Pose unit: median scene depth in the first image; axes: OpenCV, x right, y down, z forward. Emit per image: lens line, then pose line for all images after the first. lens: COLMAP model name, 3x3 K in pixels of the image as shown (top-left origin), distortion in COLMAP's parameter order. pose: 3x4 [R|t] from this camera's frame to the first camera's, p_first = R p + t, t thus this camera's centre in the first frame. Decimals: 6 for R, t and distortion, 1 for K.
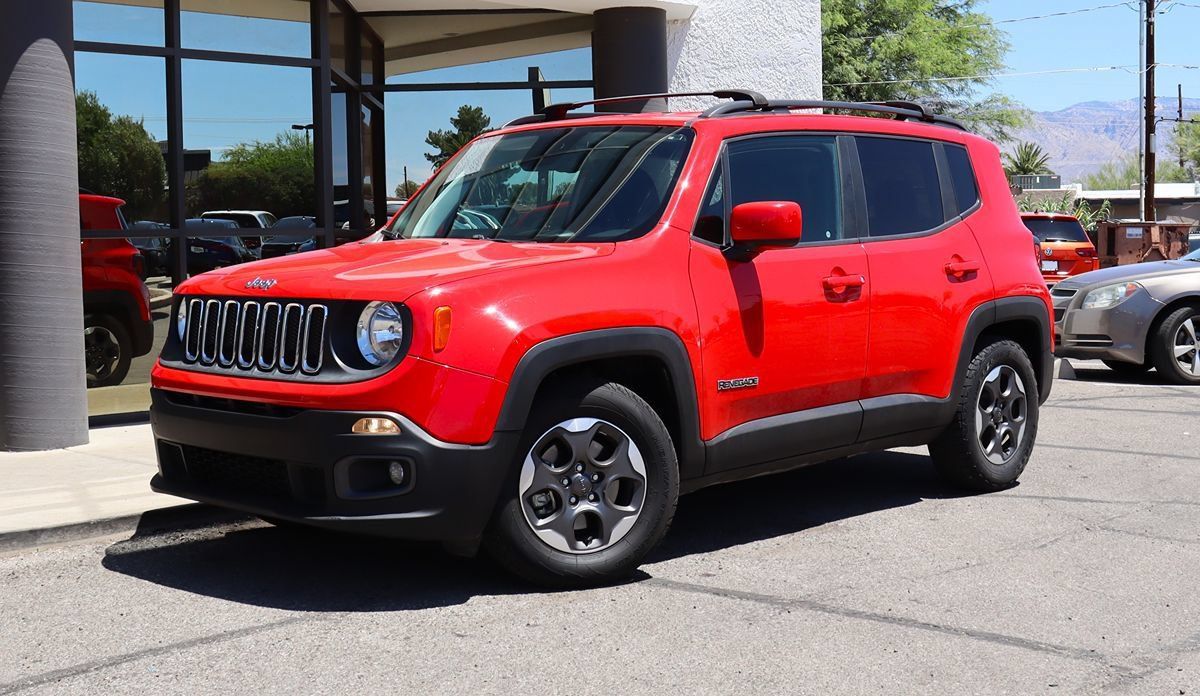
lens RADIAL K [[1464.4, 0, 600.1], [0, 1464.4, 336.6], [0, 0, 1]] dist [-0.128948, 0.000000]
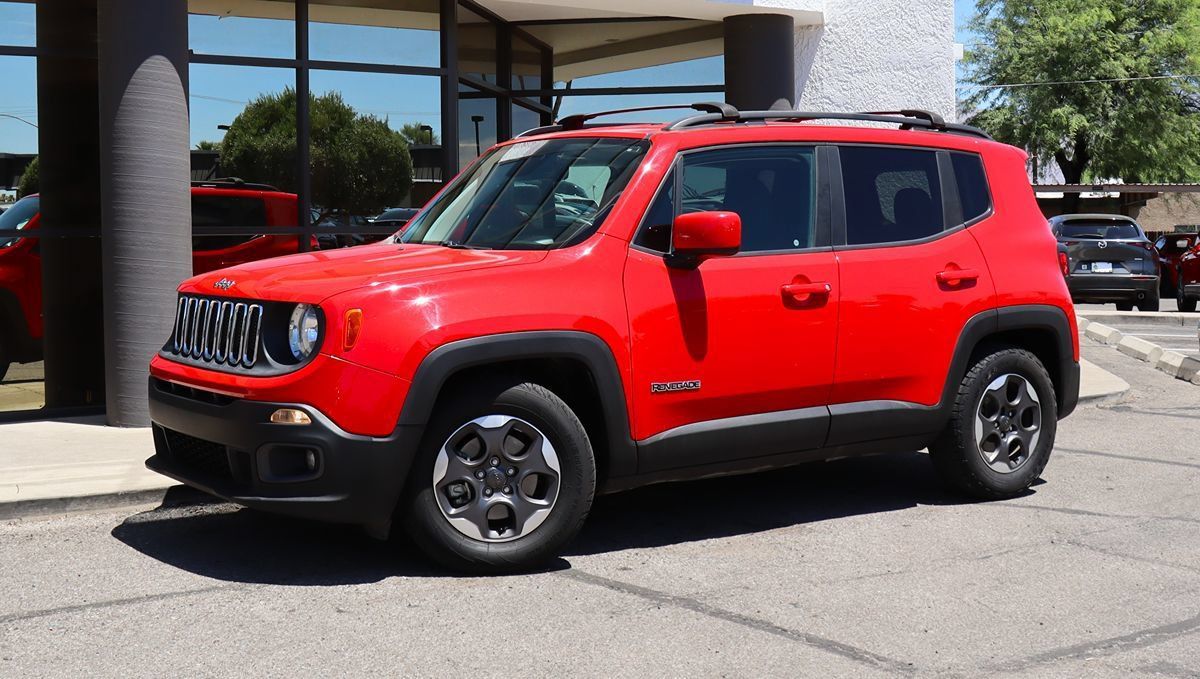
lens RADIAL K [[1433.9, 0, 627.1], [0, 1433.9, 303.2], [0, 0, 1]] dist [-0.126151, 0.000000]
pose [[0.984508, 0.017527, -0.174459, 0.212824], [-0.020421, 0.999682, -0.014810, -0.010121], [0.174144, 0.018143, 0.984553, -0.010503]]
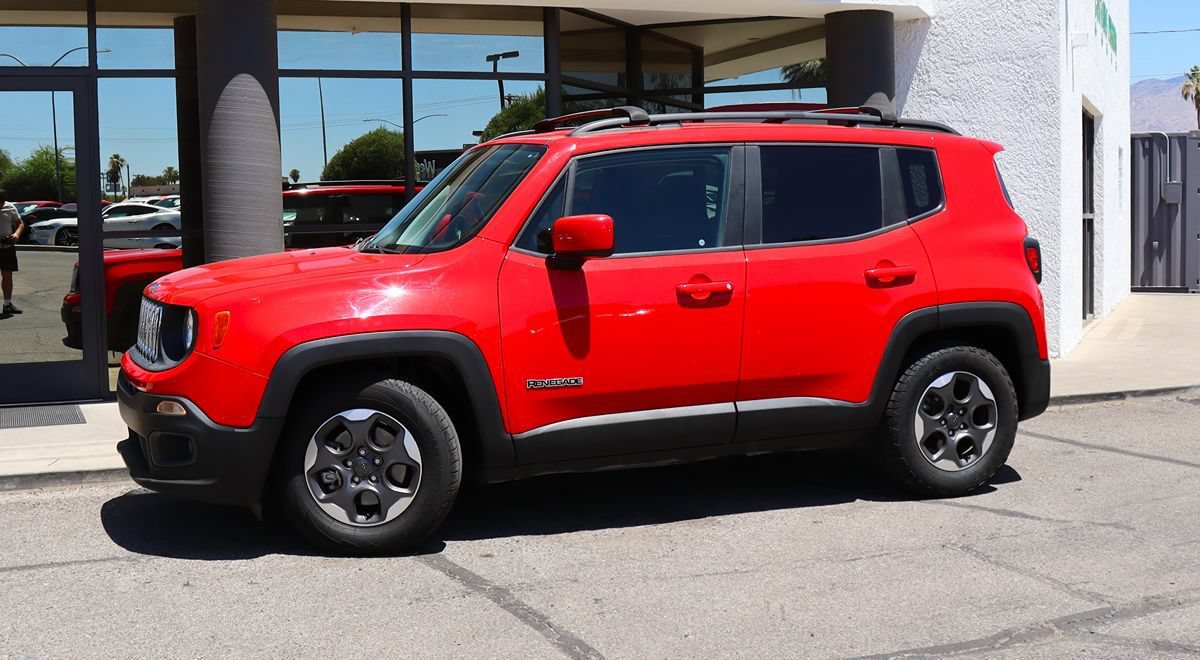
lens RADIAL K [[1334.2, 0, 645.6], [0, 1334.2, 326.8], [0, 0, 1]] dist [-0.121293, 0.000000]
pose [[0.927894, 0.028379, -0.371762, 0.470416], [-0.021274, 0.999504, 0.023199, -0.030531], [0.372236, -0.013618, 0.928038, 0.095462]]
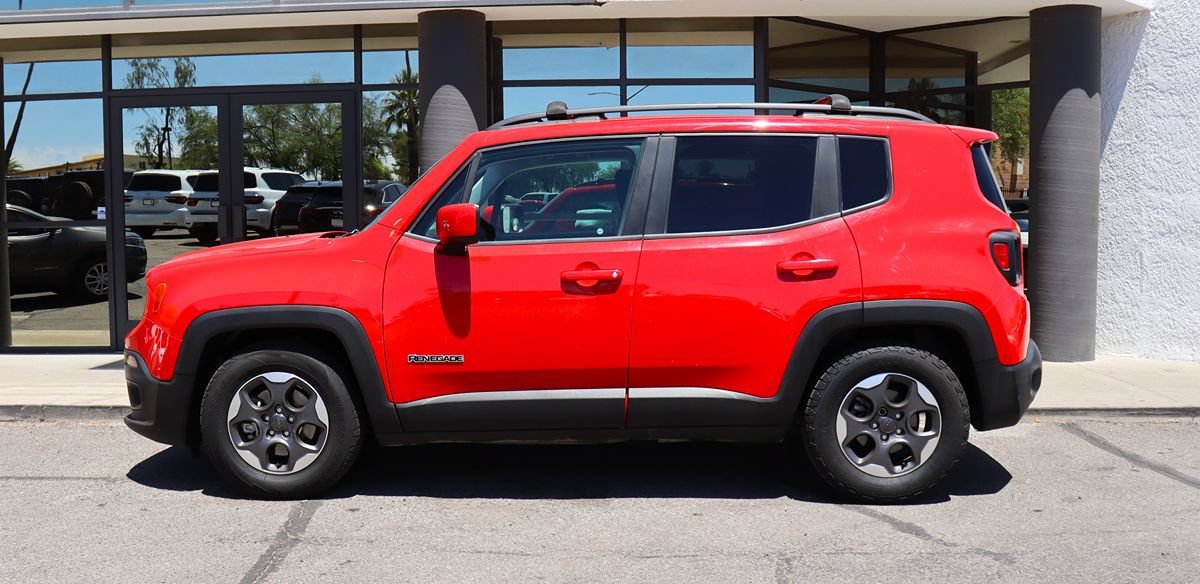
lens RADIAL K [[1140.5, 0, 643.8], [0, 1140.5, 335.5], [0, 0, 1]] dist [-0.097249, 0.000000]
pose [[0.704318, 0.079639, -0.705403, 0.768962], [-0.050677, 0.996793, 0.061937, -0.046589], [0.708073, -0.007876, 0.706095, 0.422977]]
